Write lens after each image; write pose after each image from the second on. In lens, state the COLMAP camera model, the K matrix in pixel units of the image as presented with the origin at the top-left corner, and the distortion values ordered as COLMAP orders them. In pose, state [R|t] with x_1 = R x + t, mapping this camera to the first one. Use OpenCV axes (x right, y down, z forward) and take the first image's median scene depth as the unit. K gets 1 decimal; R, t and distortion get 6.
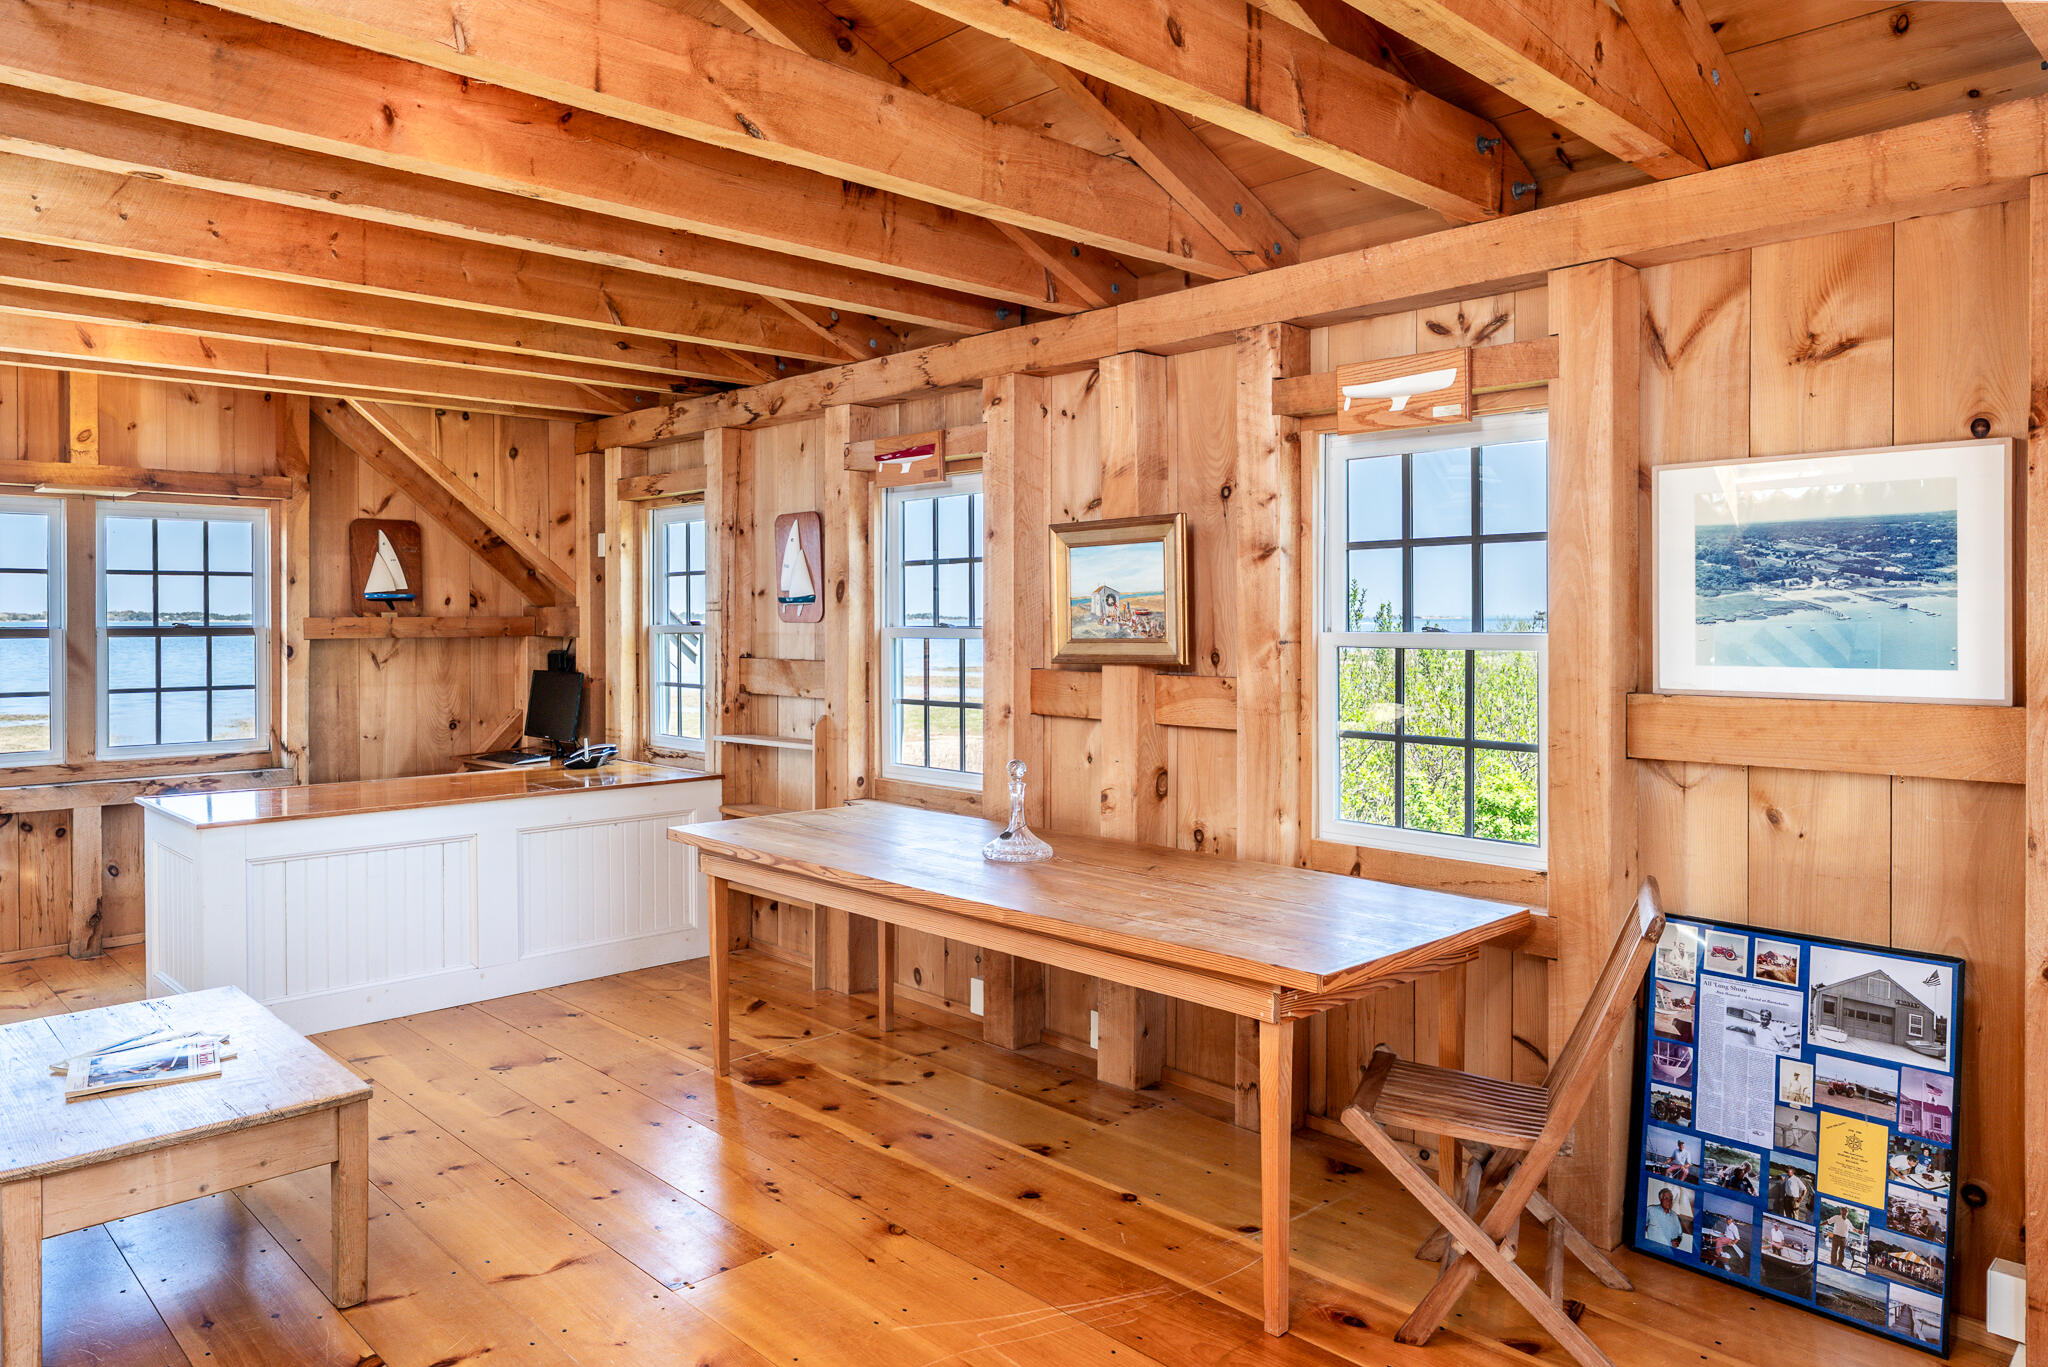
lens RADIAL K [[1363.7, 0, 984.4], [0, 1363.7, 625.2], [0, 0, 1]] dist [0.004544, 0.000029]
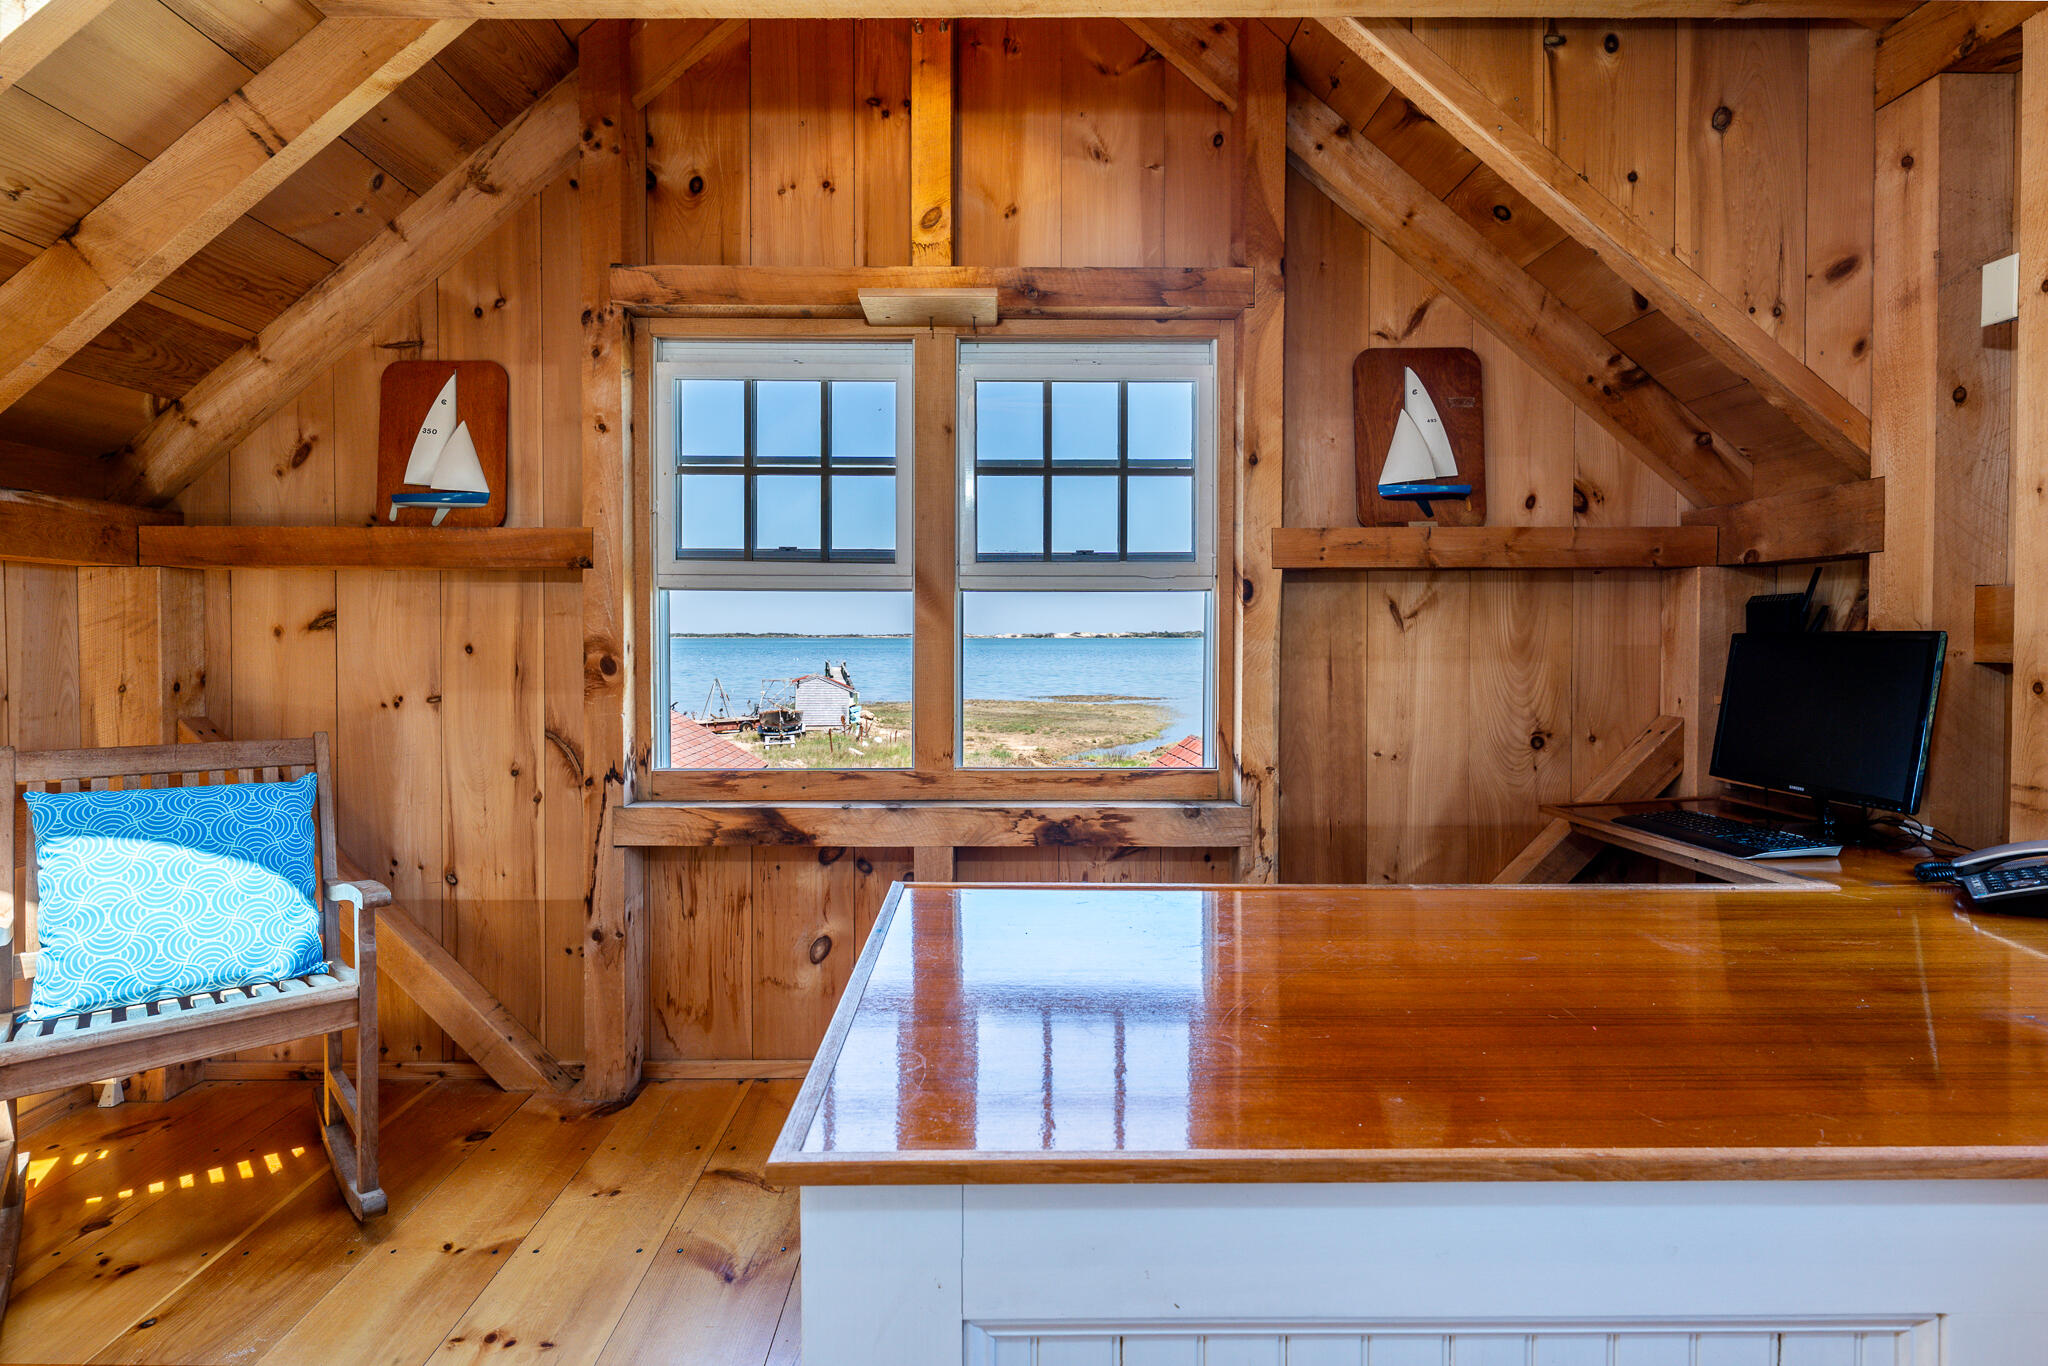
lens RADIAL K [[1065.8, 0, 1016.3], [0, 1065.8, 663.3], [0, 0, 1]] dist [-0.003278, -0.001079]
pose [[0.747638, 0.018196, -0.663857, -0.281804], [-0.004560, 0.999742, 0.022267, 0.037283], [0.664091, -0.013621, 0.747528, 0.592406]]
